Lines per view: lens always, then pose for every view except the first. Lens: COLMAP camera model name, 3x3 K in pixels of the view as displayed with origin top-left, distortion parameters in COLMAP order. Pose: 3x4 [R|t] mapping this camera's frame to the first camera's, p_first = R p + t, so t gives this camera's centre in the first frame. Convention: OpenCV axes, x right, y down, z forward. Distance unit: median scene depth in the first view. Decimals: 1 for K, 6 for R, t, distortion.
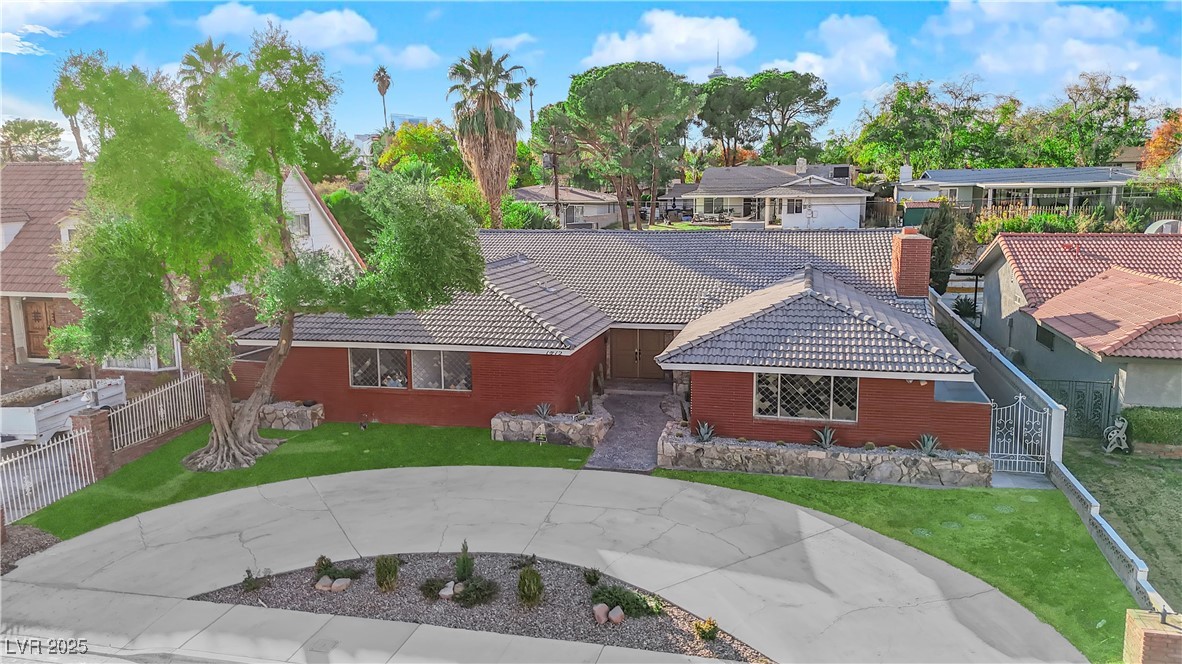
lens RADIAL K [[843.0, 0, 591.0], [0, 843.0, 332.0], [0, 0, 1]] dist [0.083187, -0.094740]
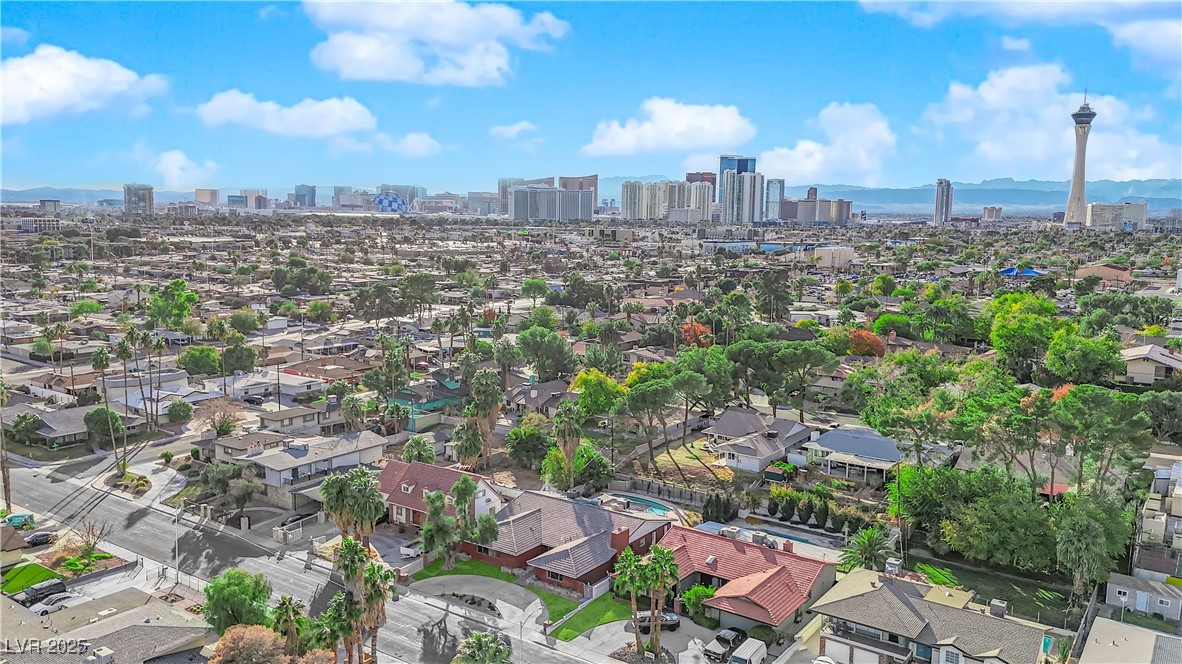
lens RADIAL K [[843.0, 0, 591.0], [0, 843.0, 332.0], [0, 0, 1]] dist [0.083187, -0.094740]
pose [[0.936100, 0.064772, -0.345717, 1.986557], [-0.081460, 0.996098, -0.033946, -1.125347], [0.342170, 0.059939, 0.937724, -3.436203]]
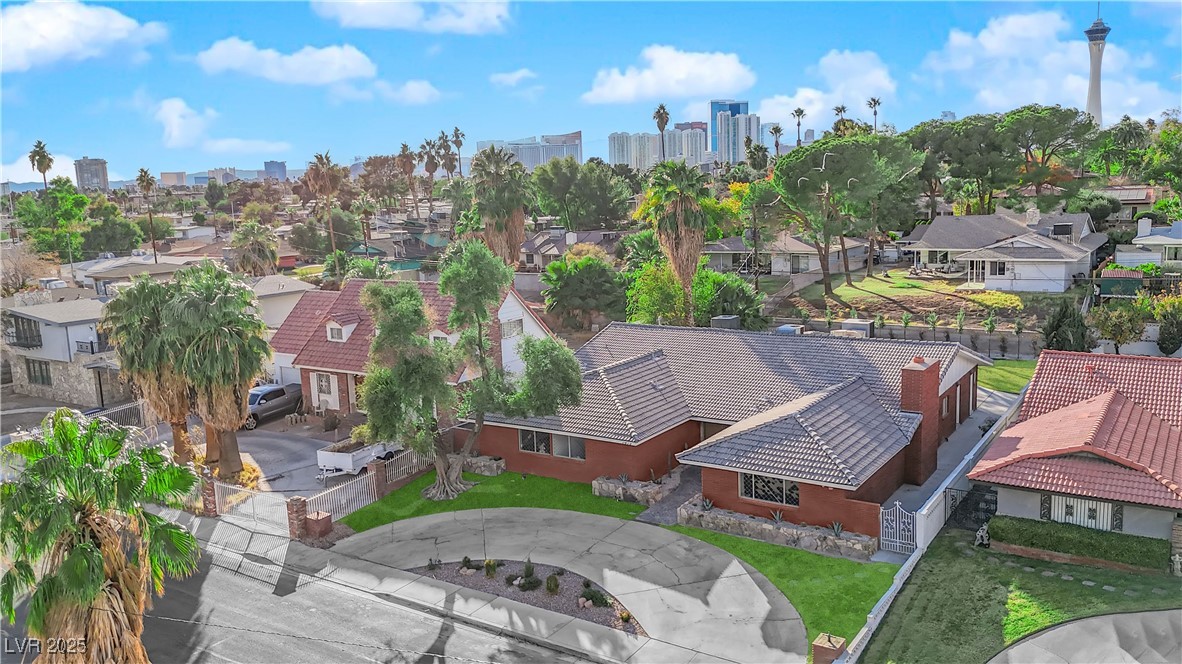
lens RADIAL K [[843.0, 0, 591.0], [0, 843.0, 332.0], [0, 0, 1]] dist [0.083187, -0.094740]
pose [[0.943711, 0.024323, -0.329875, 0.451061], [-0.028162, 0.999580, -0.006864, -0.188874], [0.329569, 0.015768, 0.944000, -0.575825]]
